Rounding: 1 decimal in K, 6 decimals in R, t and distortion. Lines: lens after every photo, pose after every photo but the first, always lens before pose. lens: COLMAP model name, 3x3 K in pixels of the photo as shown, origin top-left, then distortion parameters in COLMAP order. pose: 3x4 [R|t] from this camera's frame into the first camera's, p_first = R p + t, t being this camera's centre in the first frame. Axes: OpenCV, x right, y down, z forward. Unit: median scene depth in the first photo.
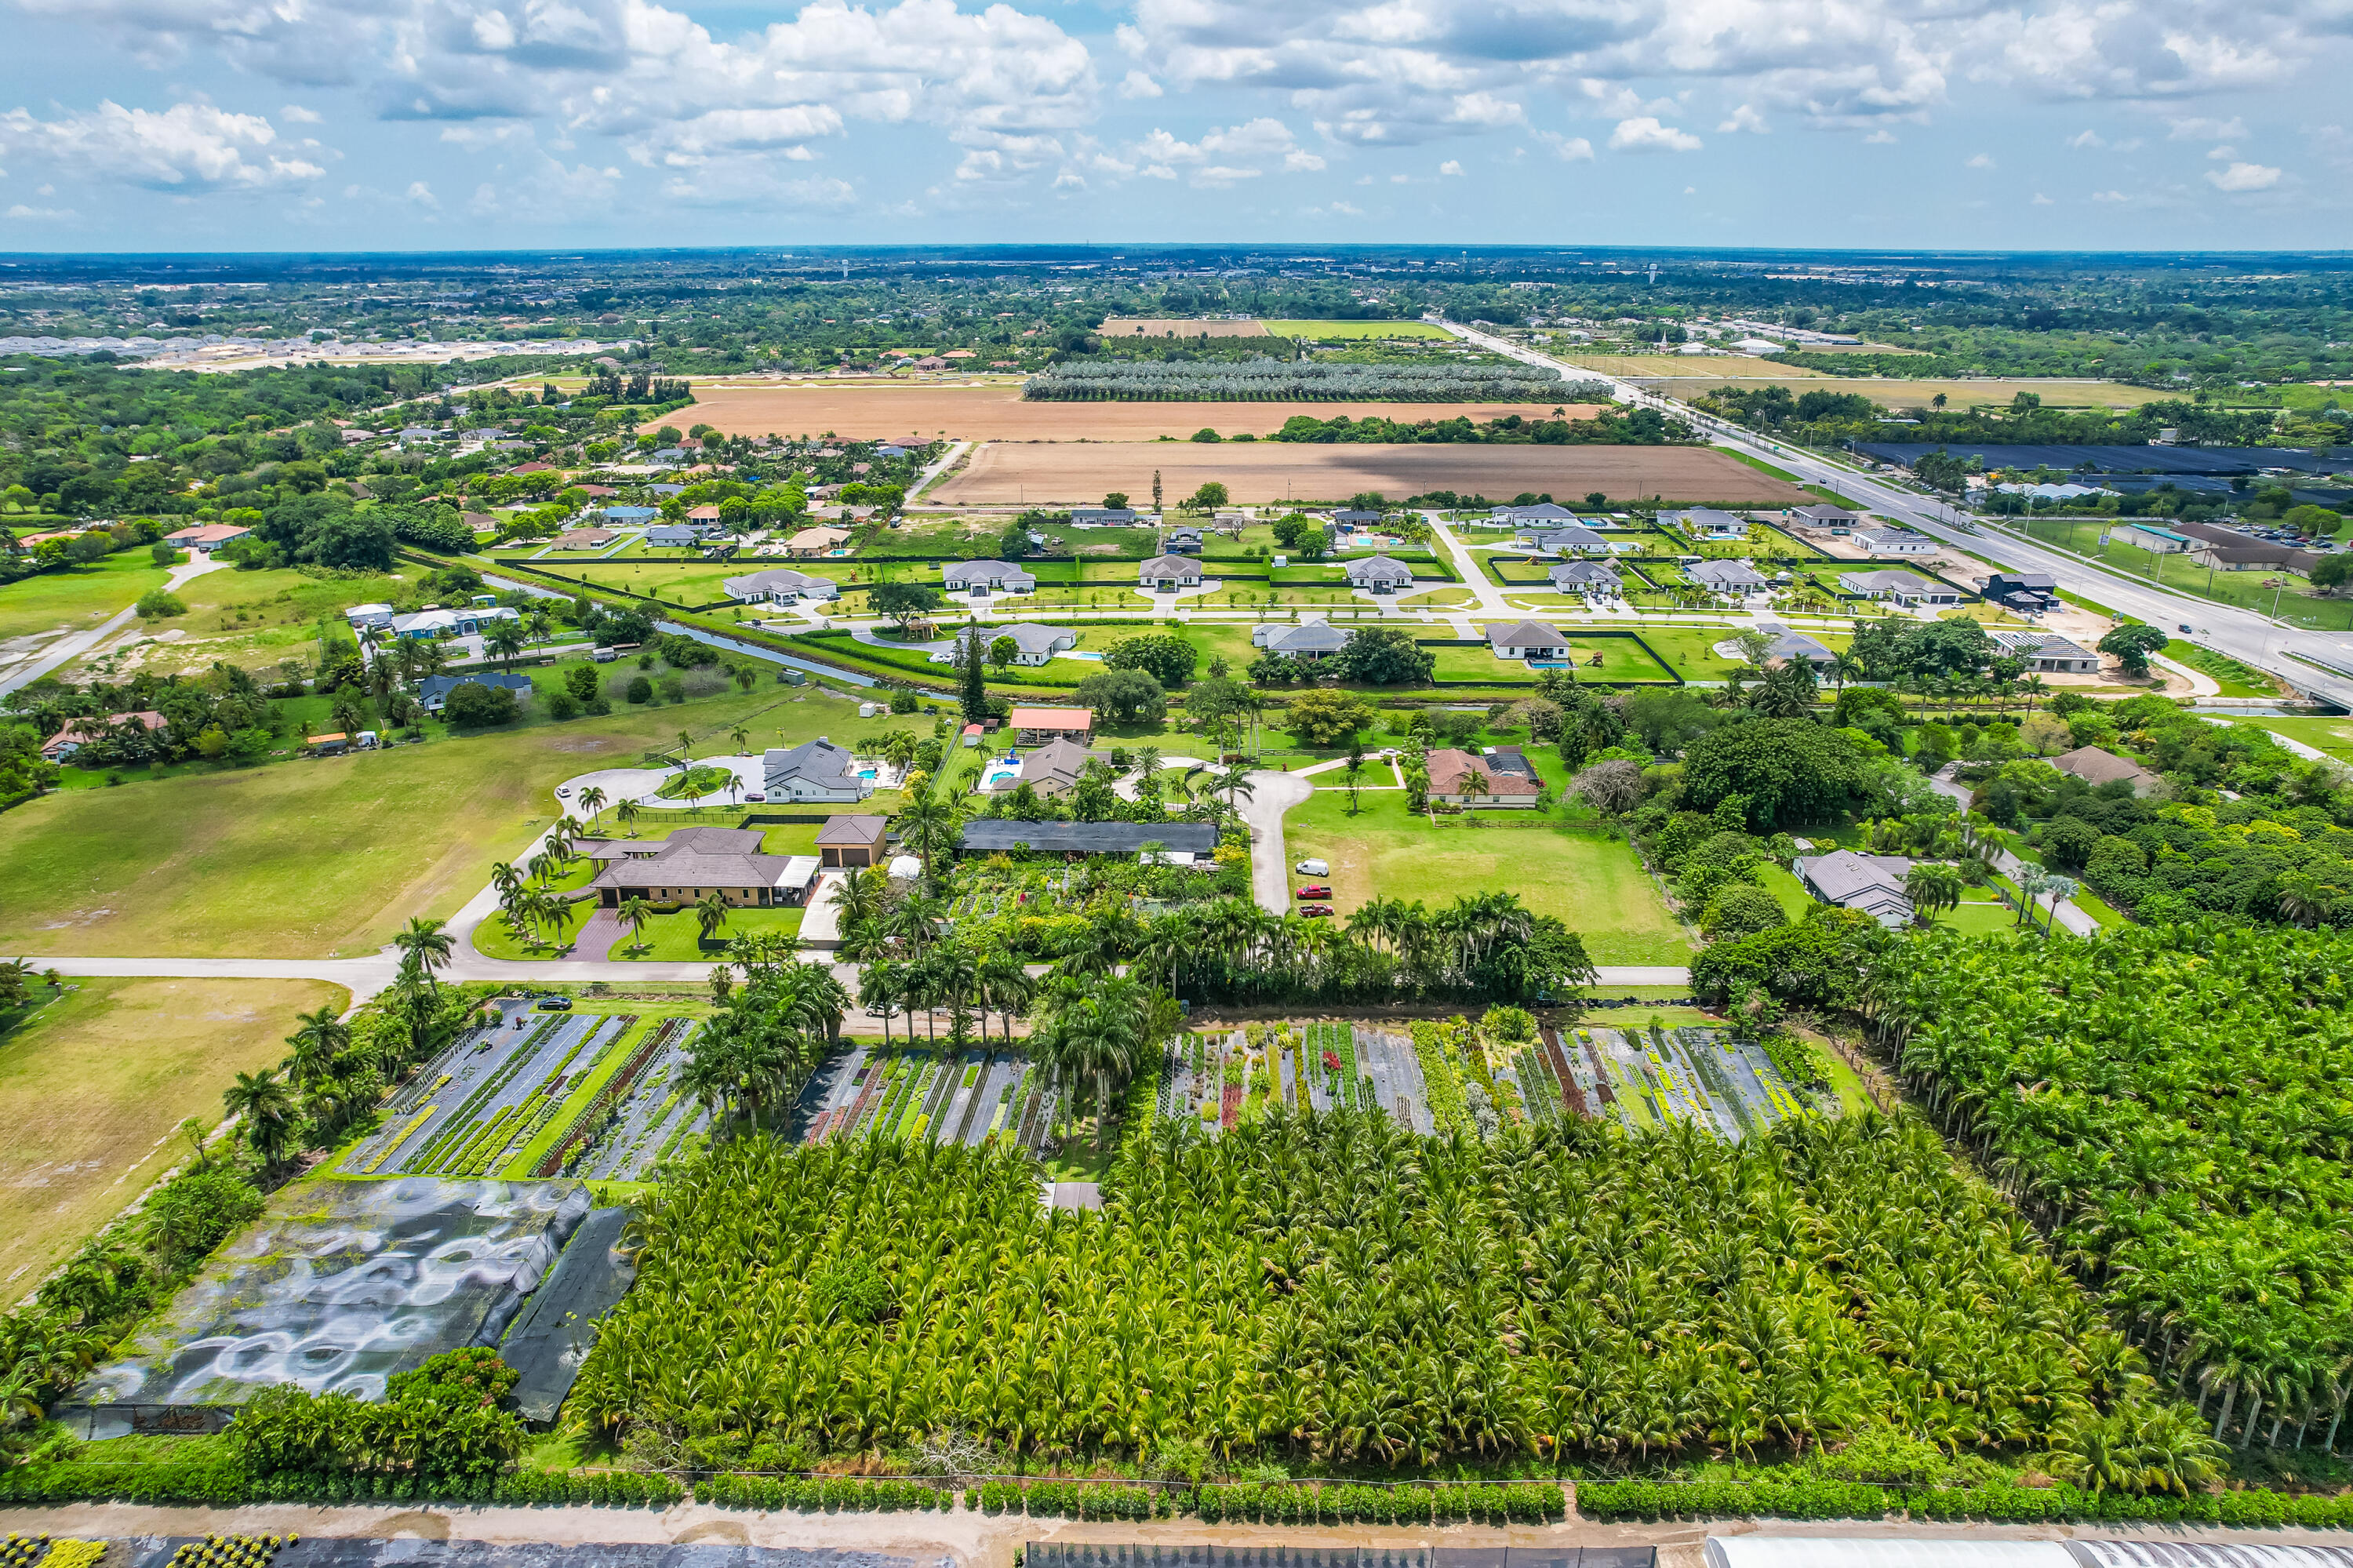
lens RADIAL K [[1548.9, 0, 1183.0], [0, 1548.9, 783.7], [0, 0, 1]] dist [-0.086535, 0.086512]
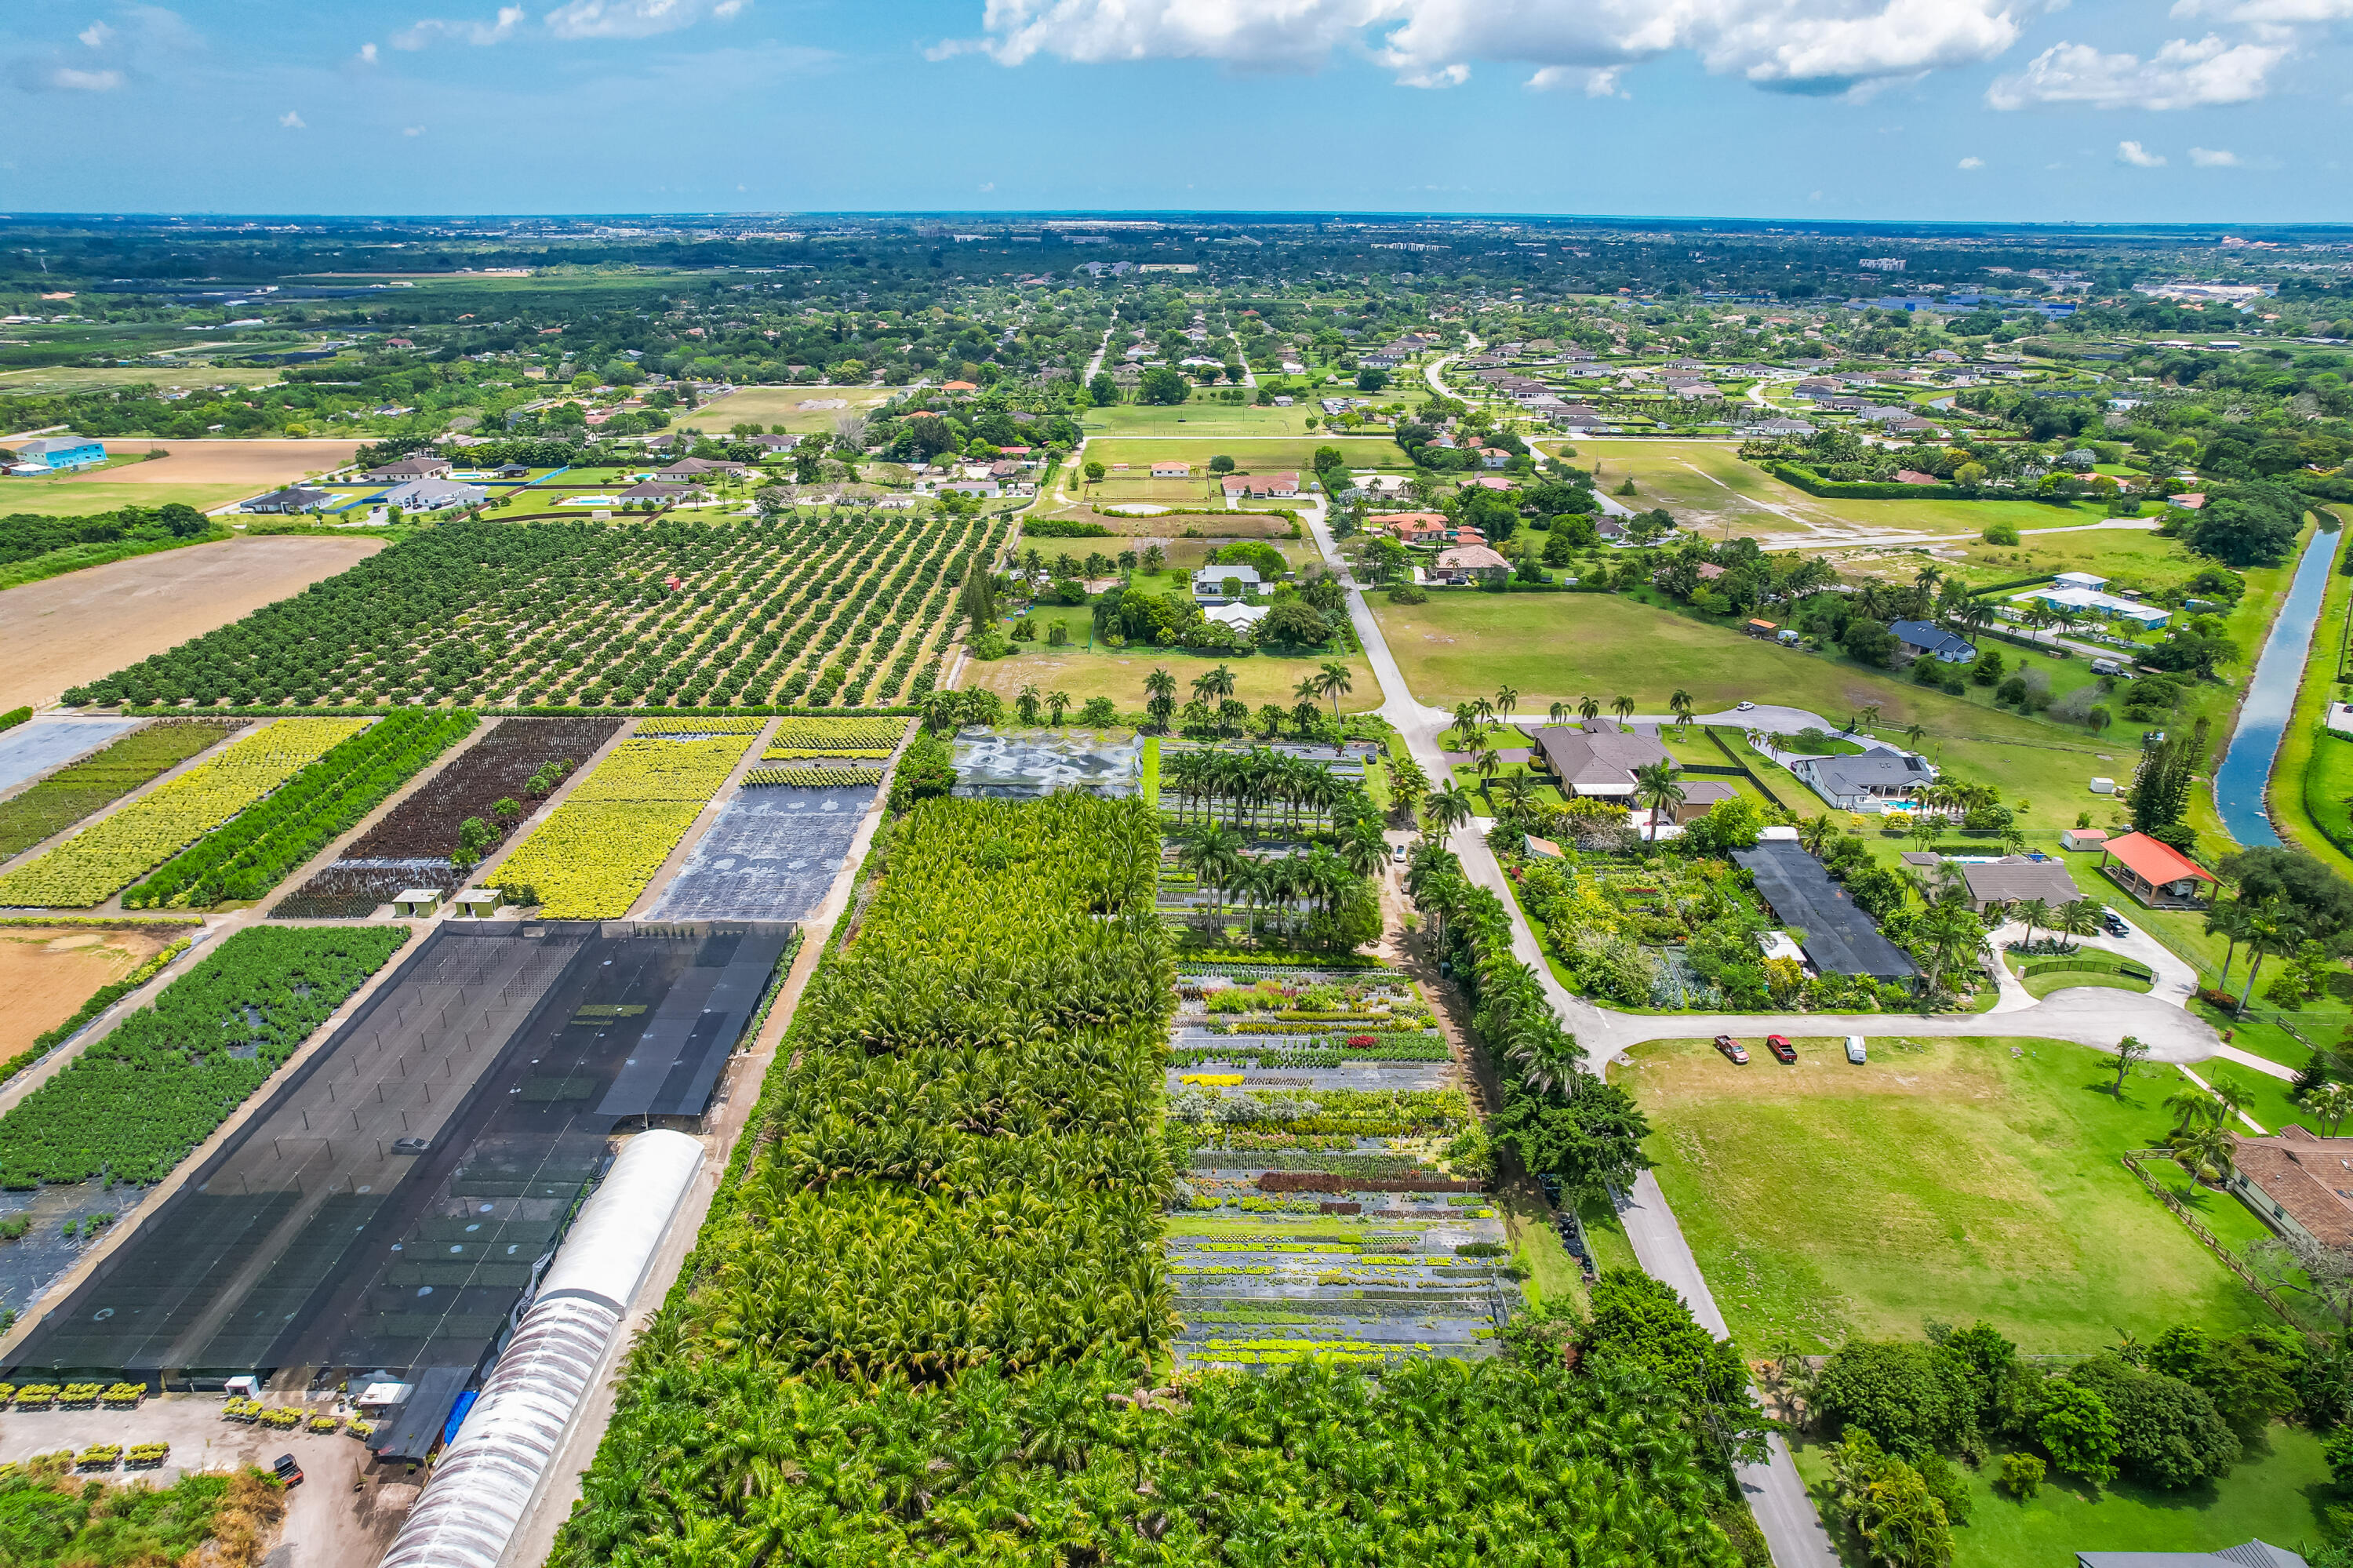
lens RADIAL K [[1505.7, 0, 1176.5], [0, 1505.7, 784.0], [0, 0, 1]] dist [-0.080538, 0.075585]
pose [[0.023481, 0.366364, -0.930175, 0.703839], [-0.341581, 0.877377, 0.336945, -0.191901], [0.939559, 0.309818, 0.145745, 0.513968]]
